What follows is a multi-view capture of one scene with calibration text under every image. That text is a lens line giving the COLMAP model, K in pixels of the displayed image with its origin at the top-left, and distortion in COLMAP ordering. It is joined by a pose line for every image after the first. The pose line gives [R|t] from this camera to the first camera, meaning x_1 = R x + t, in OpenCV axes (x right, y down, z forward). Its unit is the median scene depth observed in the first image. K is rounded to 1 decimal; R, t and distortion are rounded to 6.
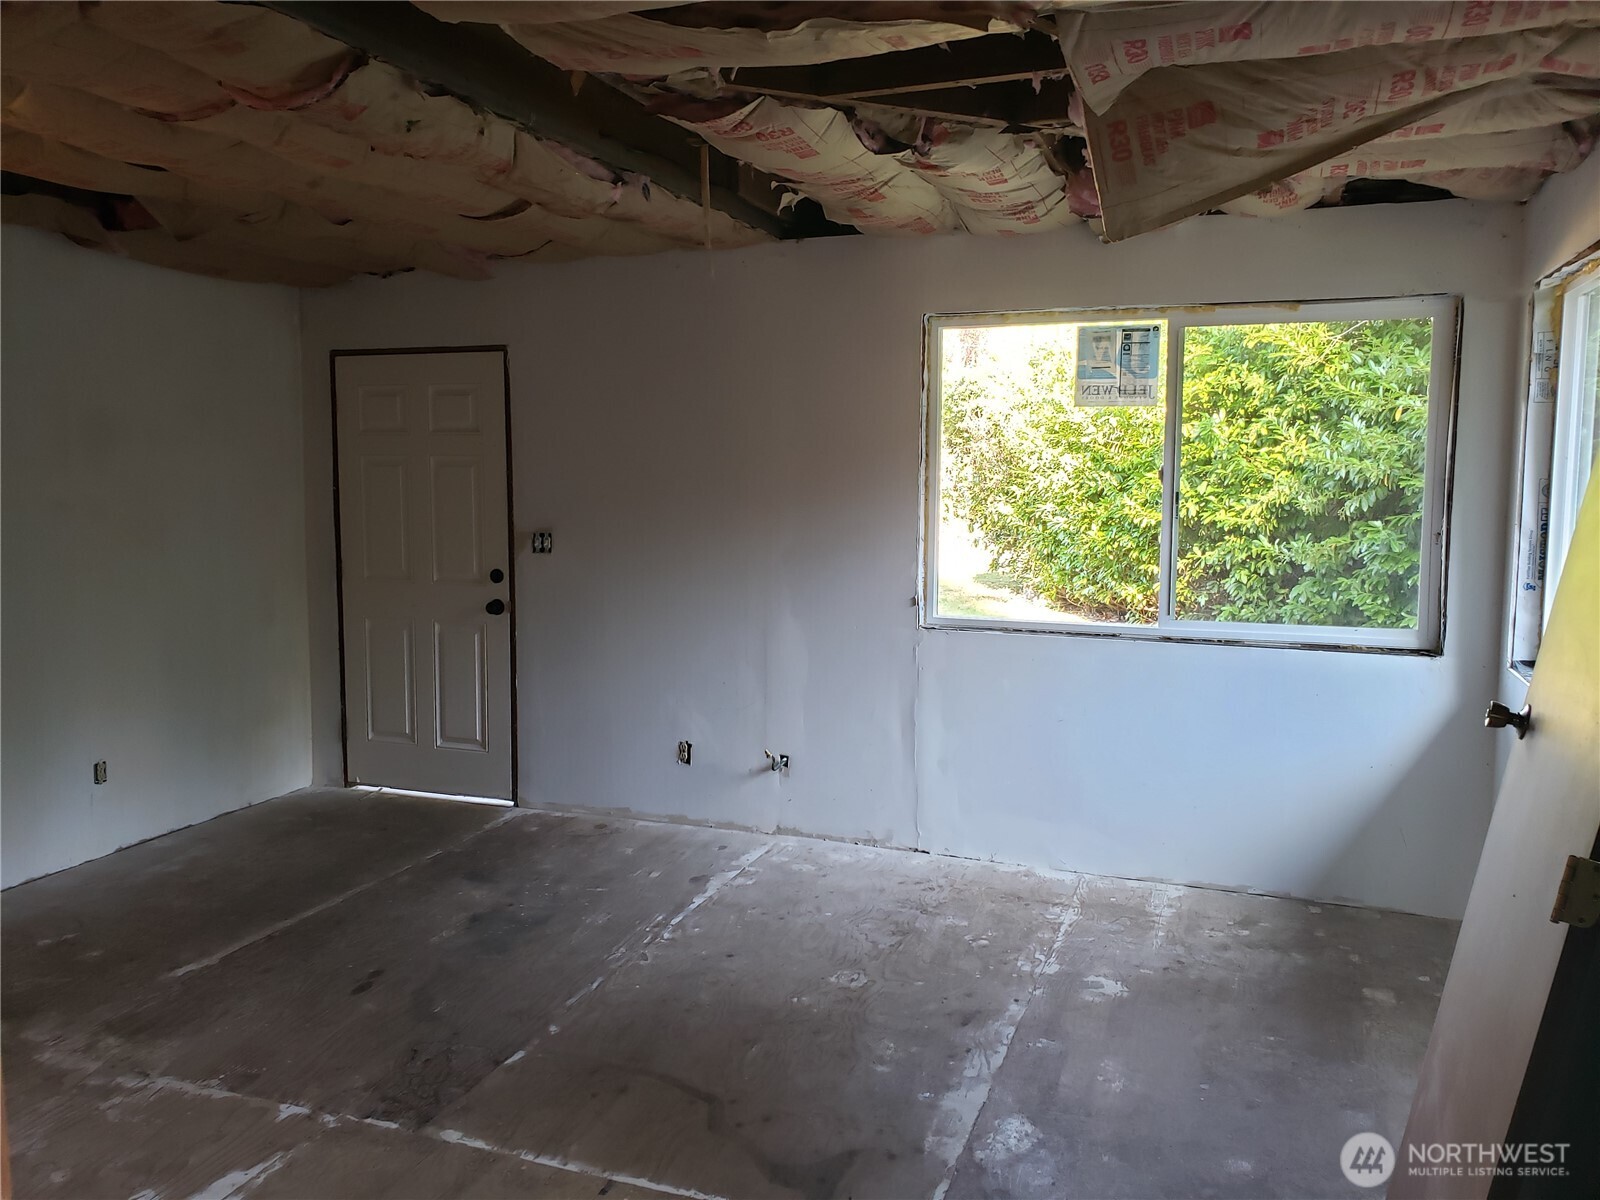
lens RADIAL K [[1282.9, 0, 799.9], [0, 1282.9, 597.0], [0, 0, 1]] dist [0.029152, 0.012906]
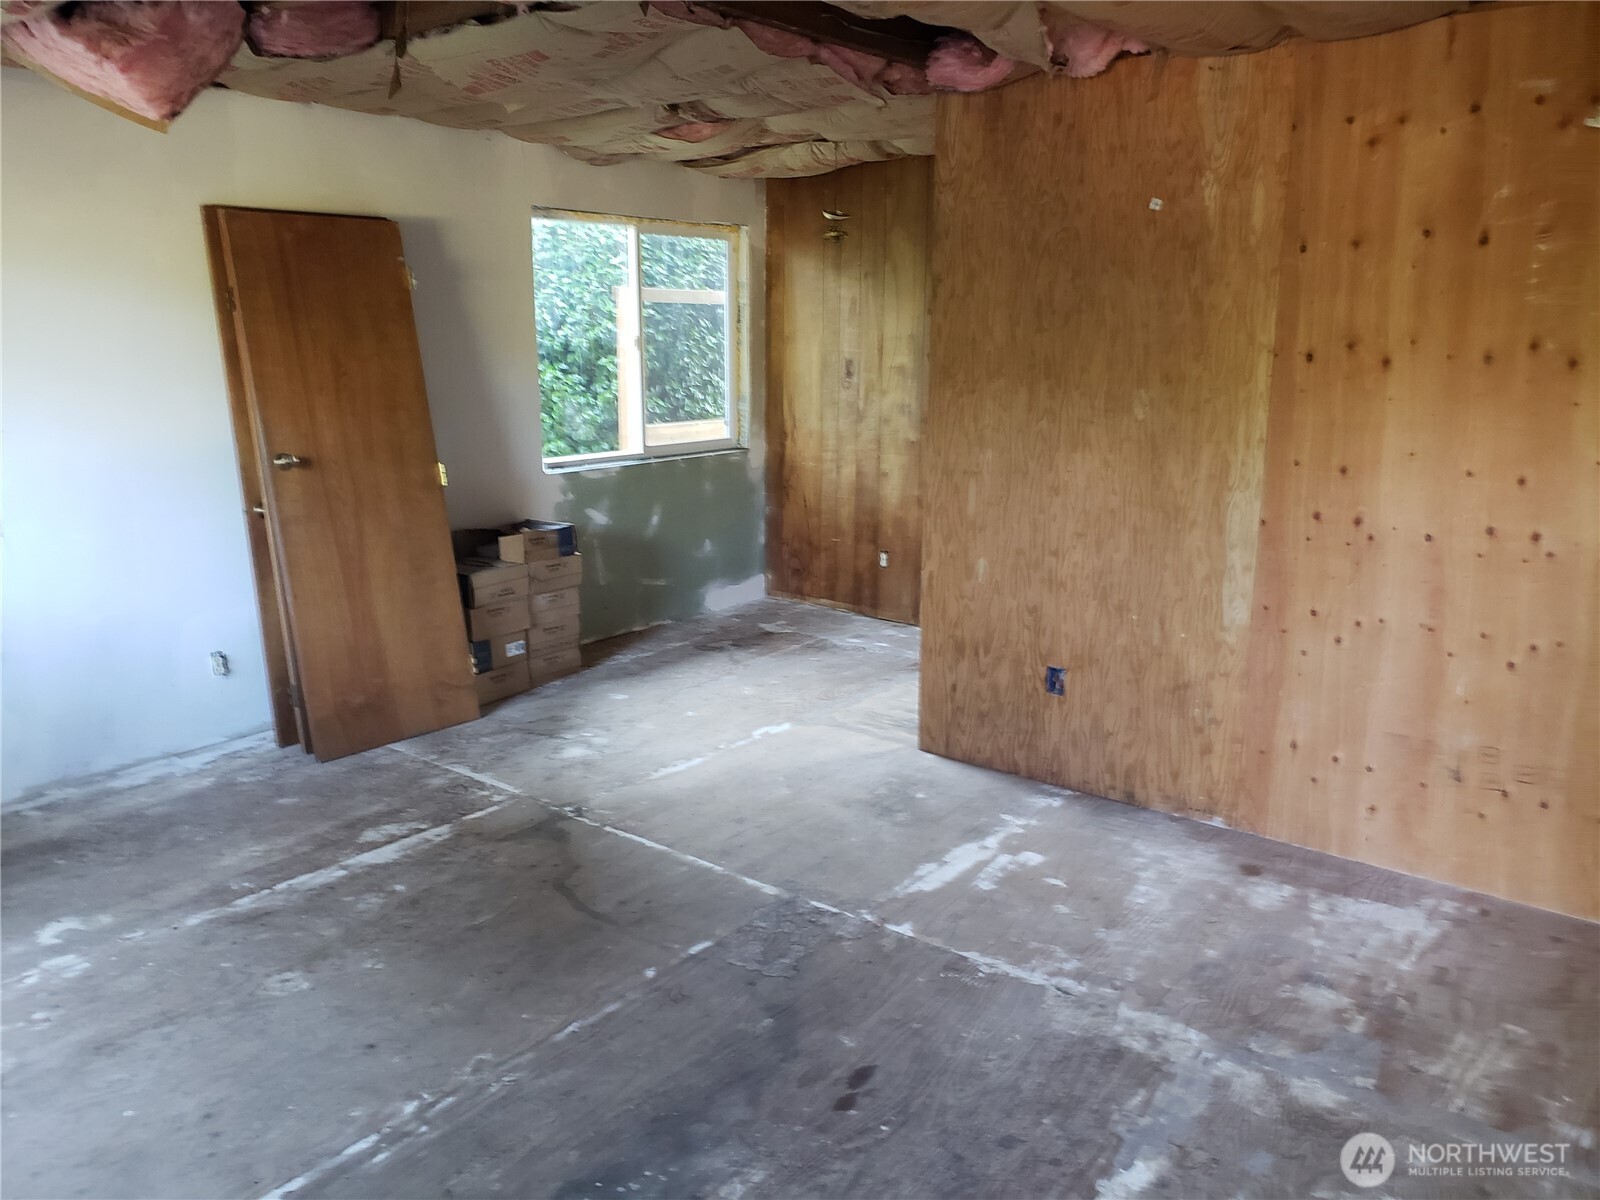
lens RADIAL K [[1282.9, 0, 797.8], [0, 1282.9, 598.4], [0, 0, 1]] dist [0.029152, 0.012906]
pose [[-0.953786, -0.064861, 0.293403, -0.565363], [0.030887, 0.950092, 0.310437, -0.205455], [-0.298895, 0.305153, -0.904181, 1.789684]]
